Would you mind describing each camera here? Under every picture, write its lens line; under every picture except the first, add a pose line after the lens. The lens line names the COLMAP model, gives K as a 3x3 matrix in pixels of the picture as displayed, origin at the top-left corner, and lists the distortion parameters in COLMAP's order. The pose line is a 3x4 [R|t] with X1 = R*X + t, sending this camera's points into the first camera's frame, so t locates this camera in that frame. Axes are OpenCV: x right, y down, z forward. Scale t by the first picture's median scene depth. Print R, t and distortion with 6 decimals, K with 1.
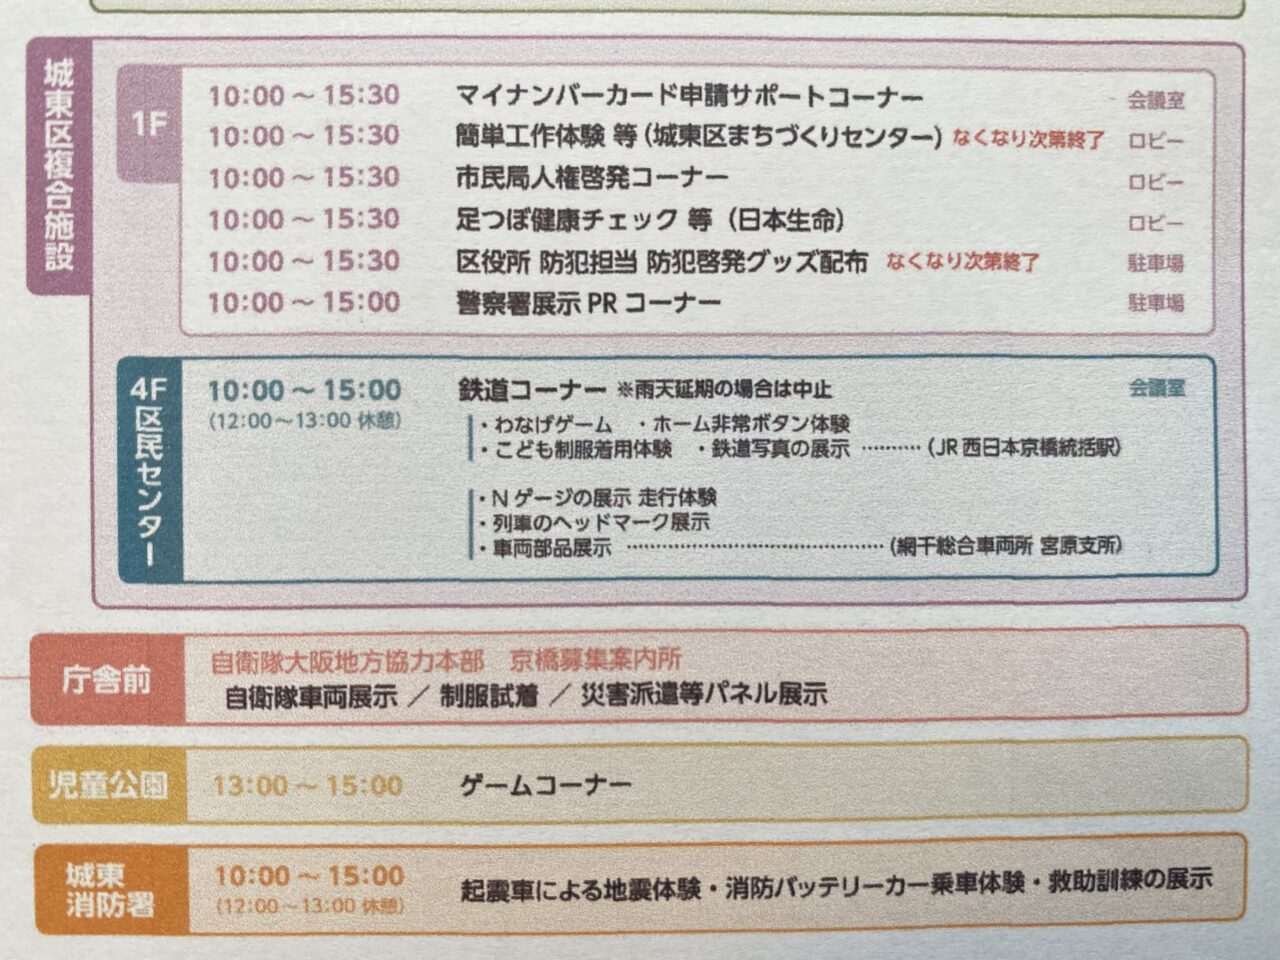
lens RADIAL K [[932.7, 0, 636.8], [0, 932.7, 481.6], [0, 0, 1]] dist [-0.010773, 0.002365]
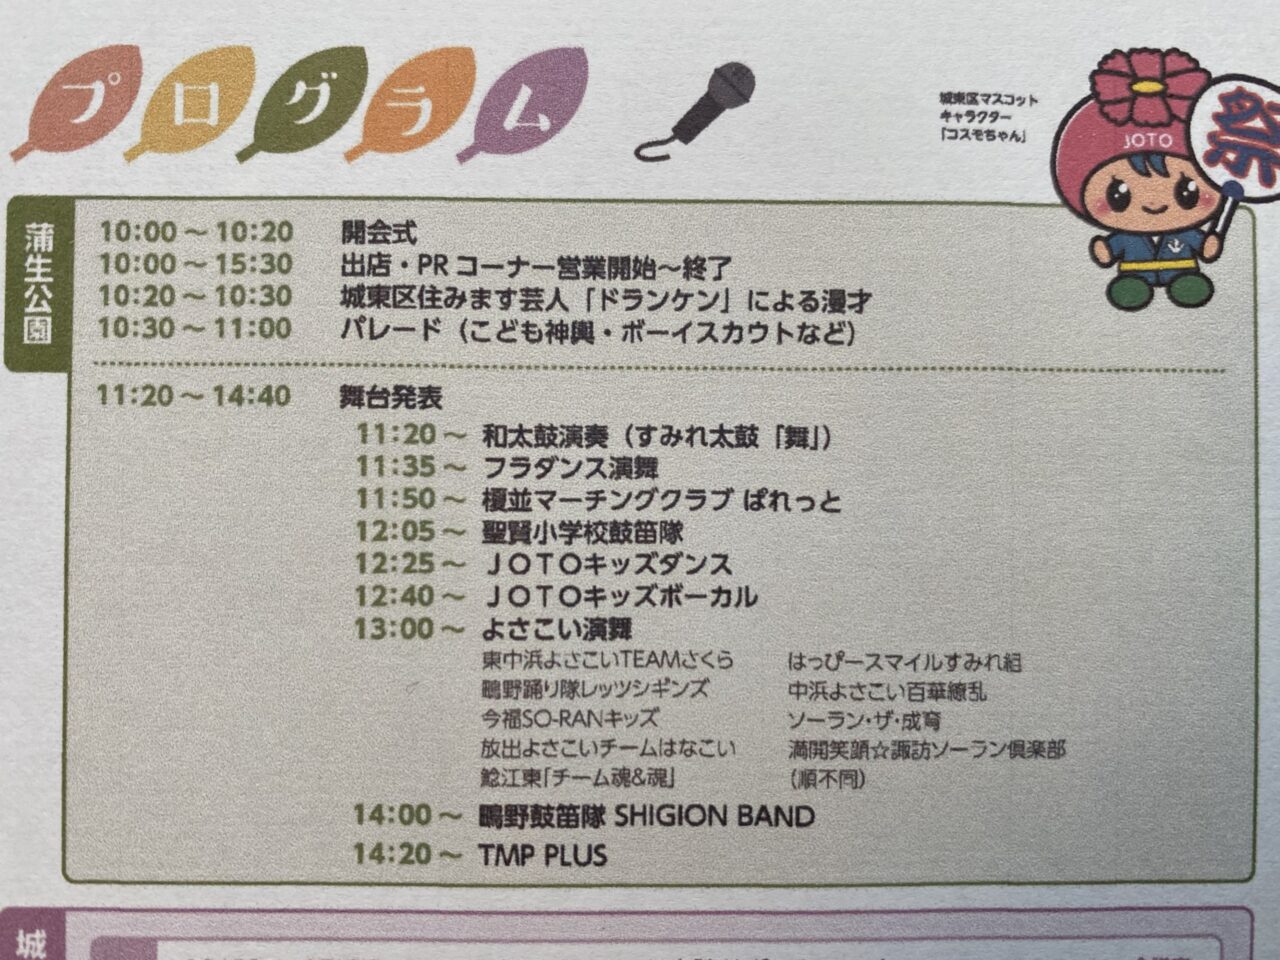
lens RADIAL K [[932.7, 0, 642.1], [0, 932.7, 478.3], [0, 0, 1]] dist [-0.010773, 0.002365]
pose [[0.999959, 0.007817, -0.004584, 0.018619], [-0.007767, 0.999910, 0.010966, -0.932495], [0.004670, -0.010930, 0.999929, 0.034688]]
